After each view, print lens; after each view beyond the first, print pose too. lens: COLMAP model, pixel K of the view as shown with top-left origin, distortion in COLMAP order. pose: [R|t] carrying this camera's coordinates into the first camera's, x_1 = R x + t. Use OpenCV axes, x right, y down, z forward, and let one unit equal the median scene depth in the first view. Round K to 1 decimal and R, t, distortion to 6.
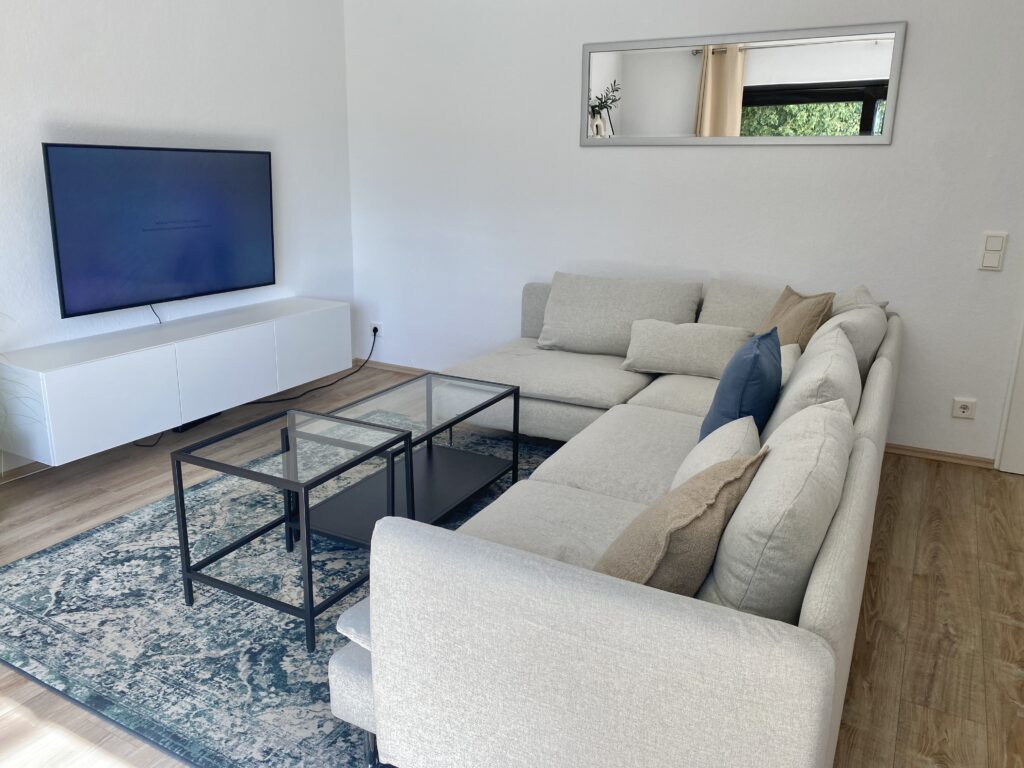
lens RADIAL K [[771.0, 0, 475.3], [0, 771.0, 379.4], [0, 0, 1]] dist [-0.002293, 0.002791]
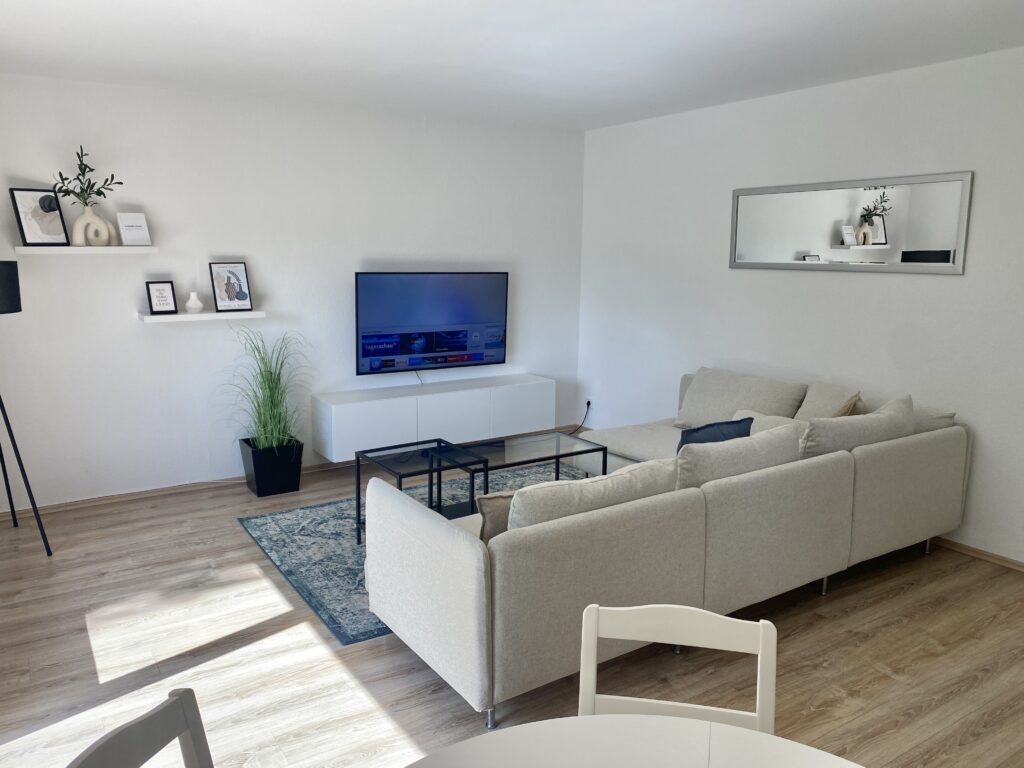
lens RADIAL K [[757.5, 0, 490.8], [0, 757.5, 381.3], [0, 0, 1]] dist [0.009972, 0.000982]
pose [[0.879812, 0.073293, -0.469636, 0.599345], [-0.120762, 0.990088, -0.071717, 0.017585], [0.459725, 0.119811, 0.879942, -0.360017]]
